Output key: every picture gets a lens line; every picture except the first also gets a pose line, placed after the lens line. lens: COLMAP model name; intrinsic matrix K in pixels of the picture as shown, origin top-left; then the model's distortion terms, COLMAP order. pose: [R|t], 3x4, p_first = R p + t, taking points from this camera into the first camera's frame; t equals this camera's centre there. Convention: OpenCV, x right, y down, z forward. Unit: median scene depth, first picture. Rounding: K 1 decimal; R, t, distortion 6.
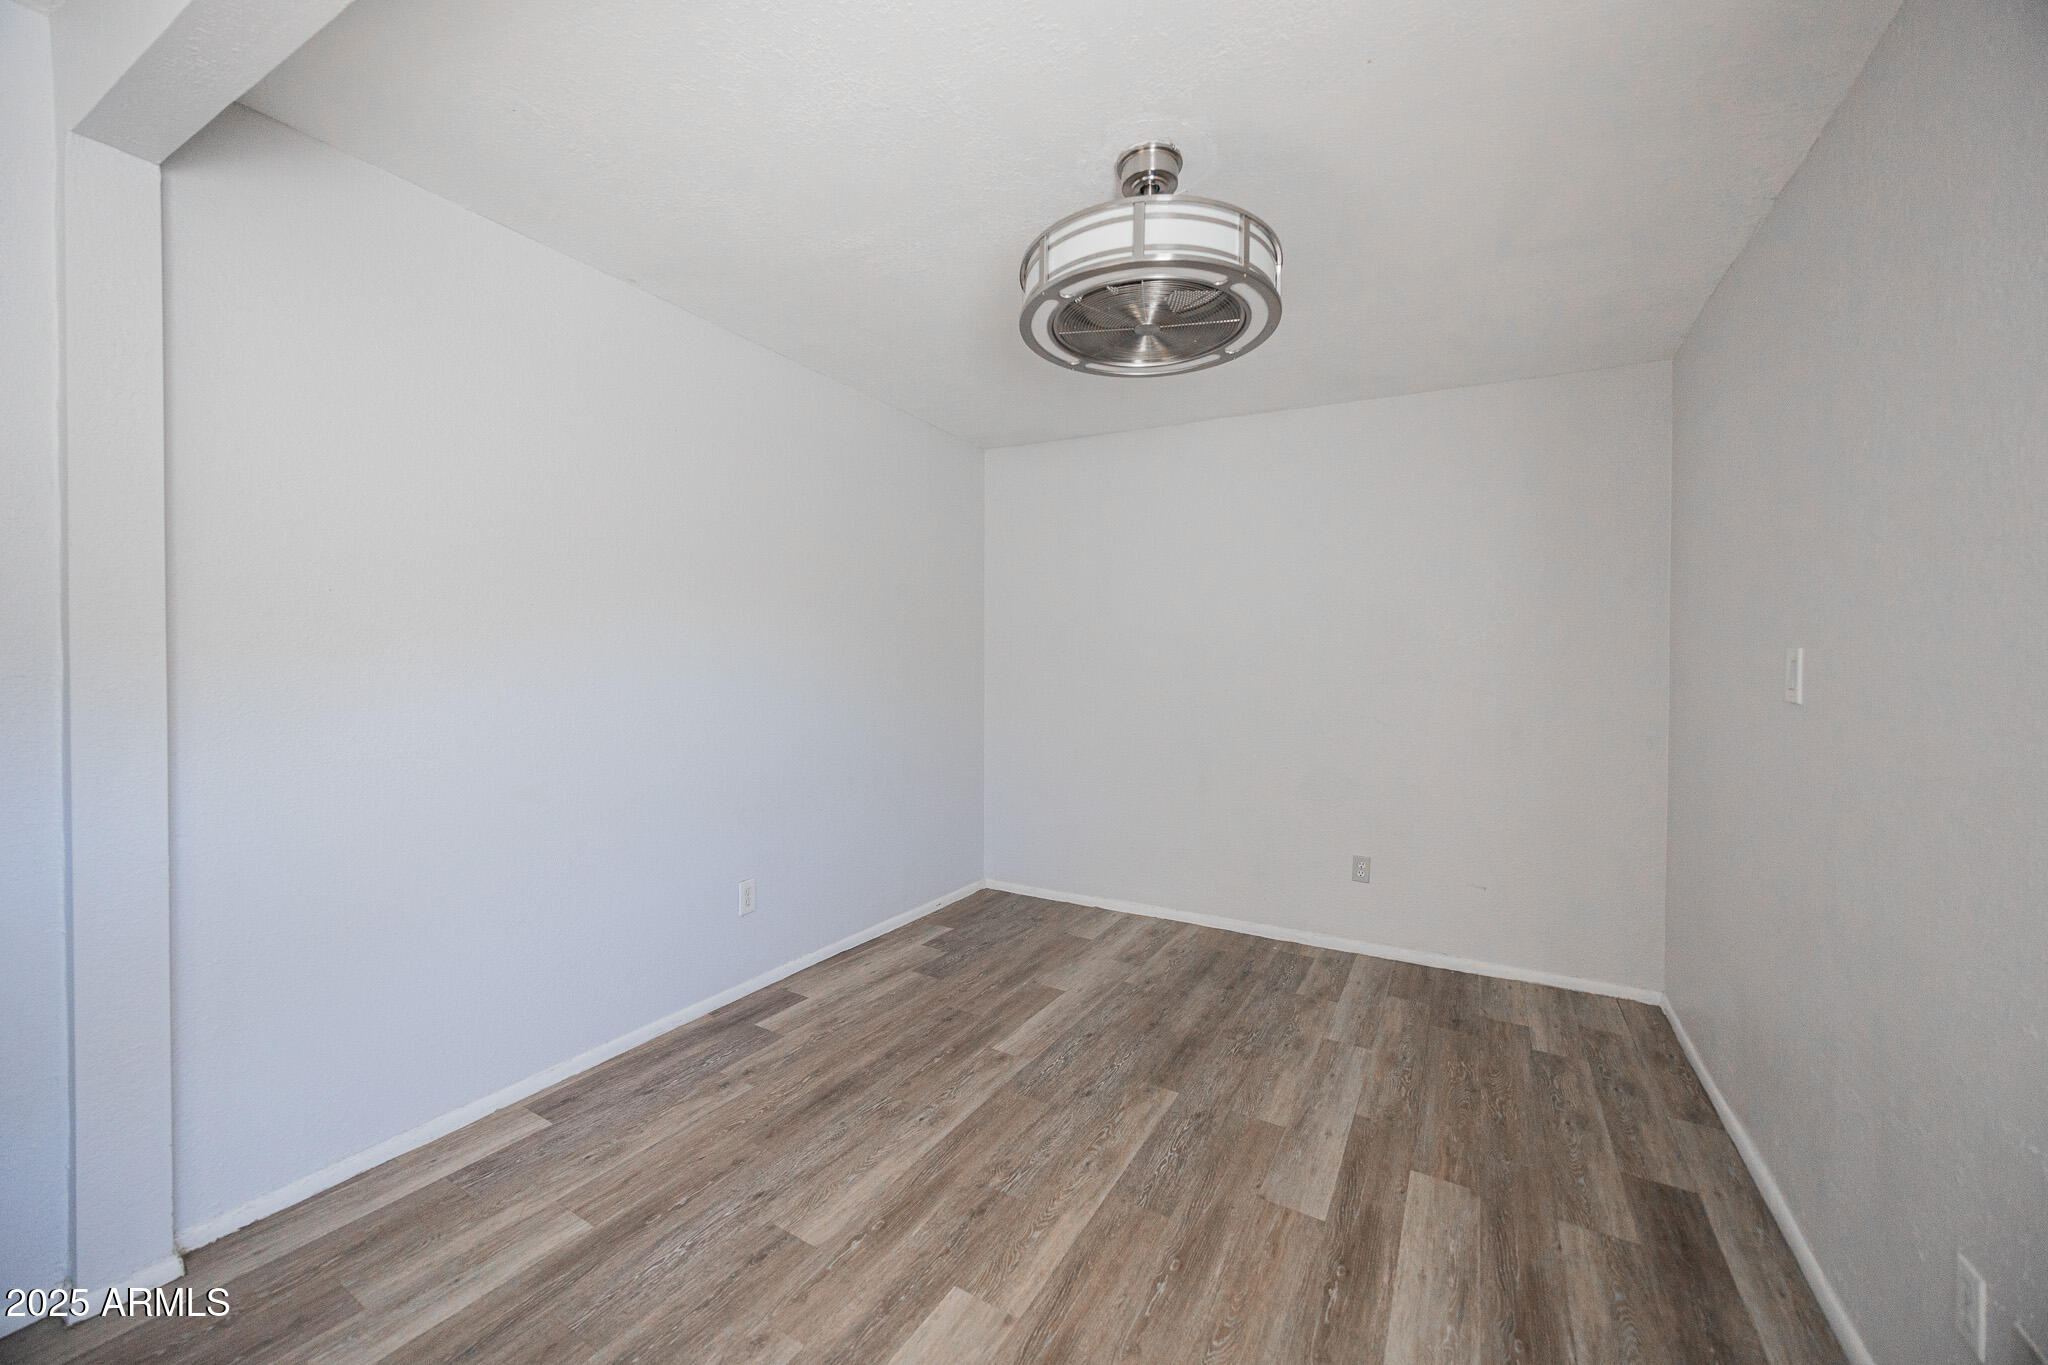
lens RADIAL K [[775.9, 0, 1021.2], [0, 775.9, 680.4], [0, 0, 1]] dist [-0.003346, -0.000078]
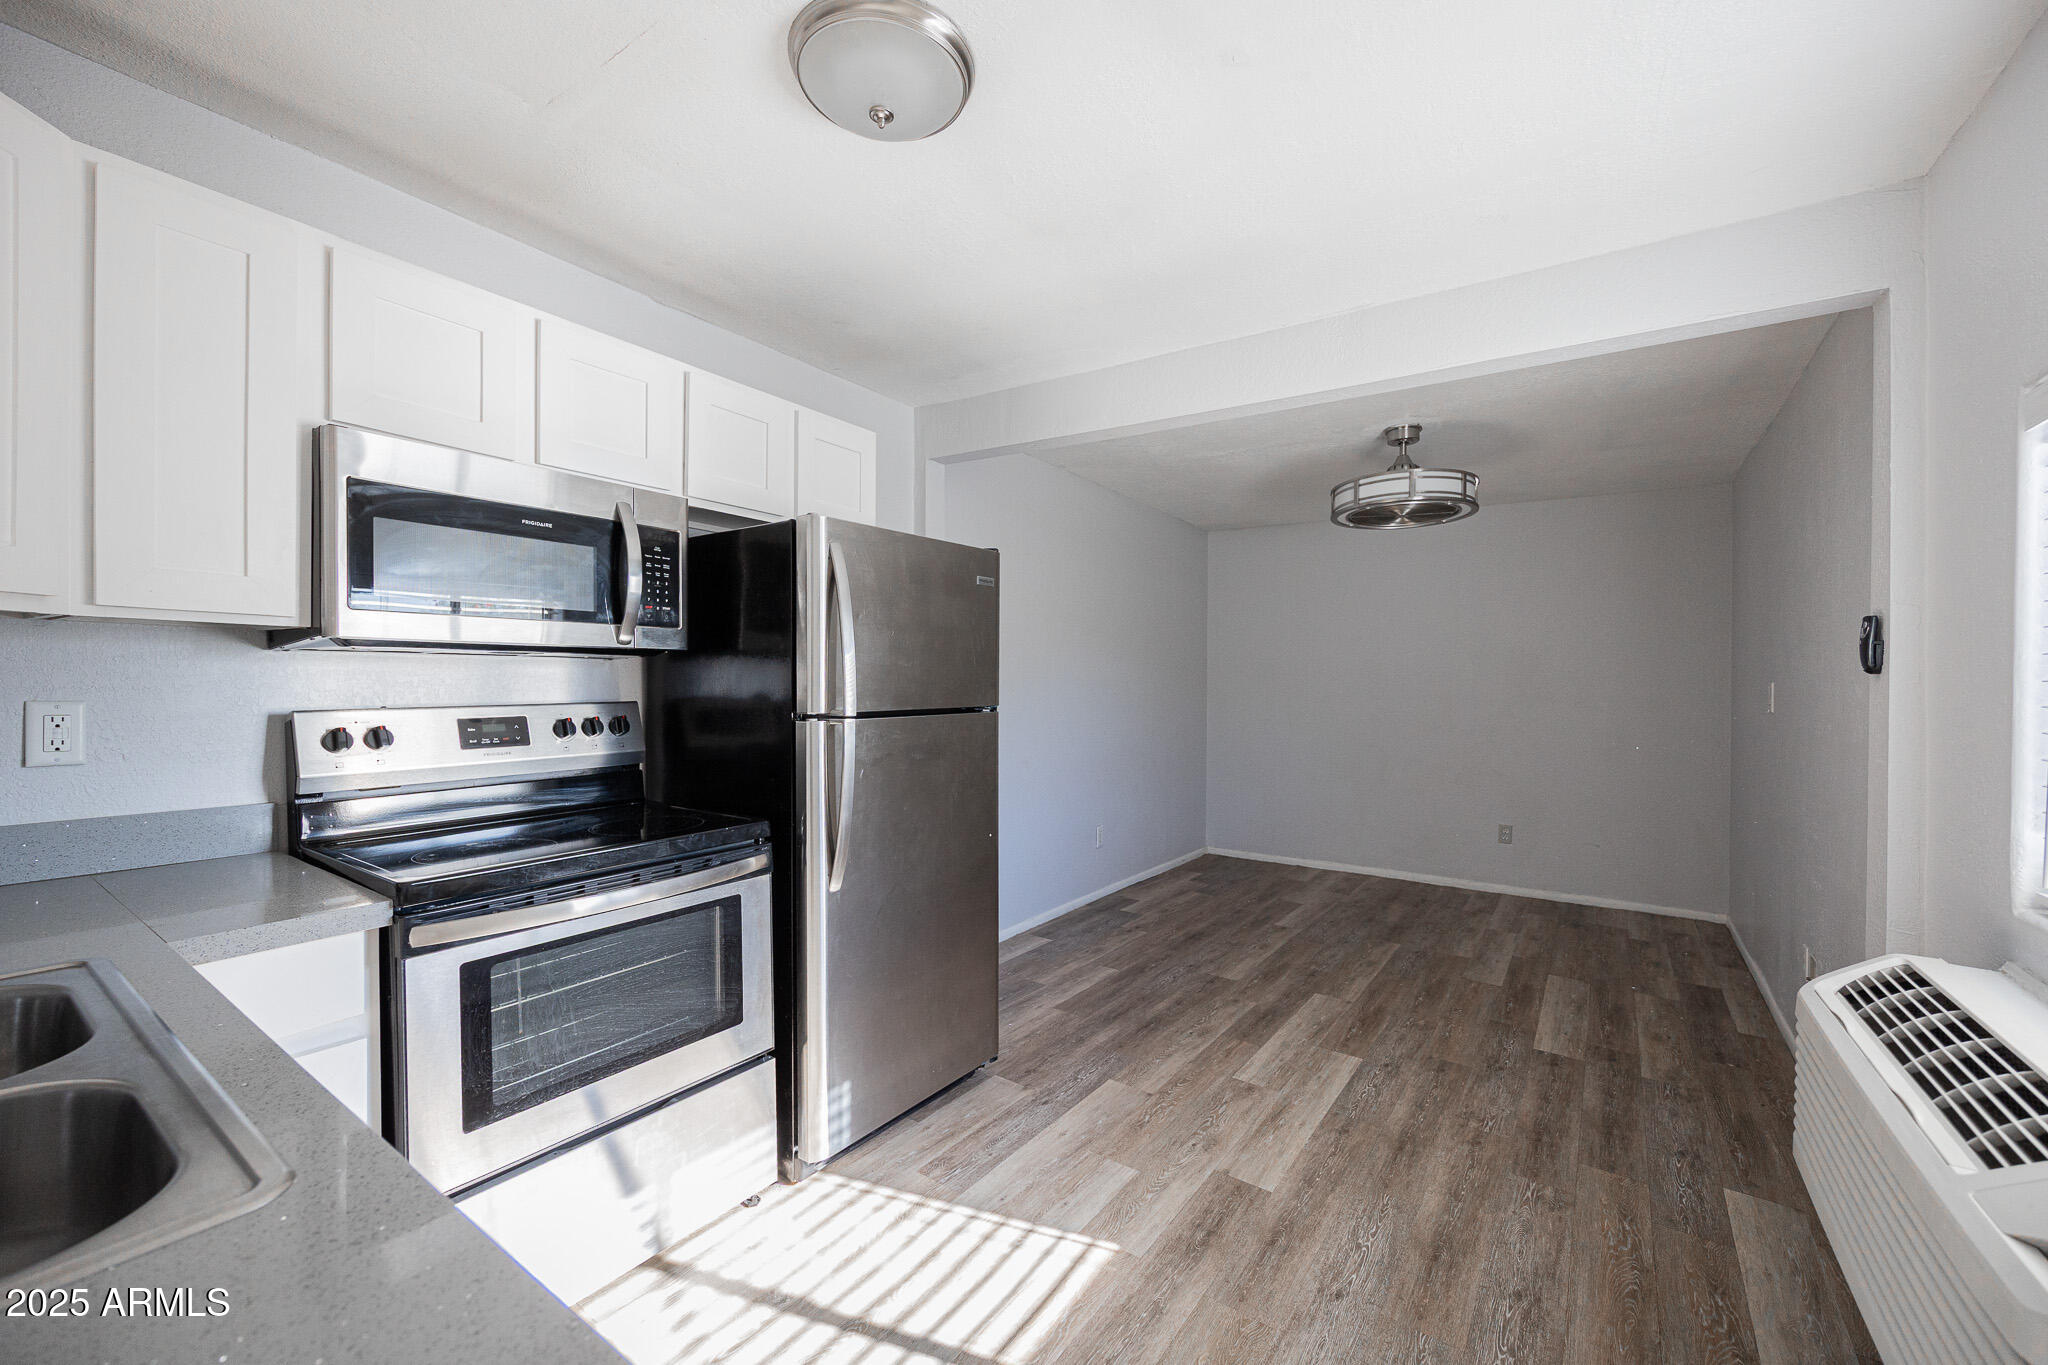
lens RADIAL K [[815.6, 0, 1013.7], [0, 815.6, 694.7], [0, 0, 1]] dist [0.000815, 0.000120]
pose [[0.995410, 0.001973, -0.095683, -0.435990], [-0.002859, 0.999954, -0.009121, 0.008104], [0.095661, 0.009353, 0.995370, -0.795859]]
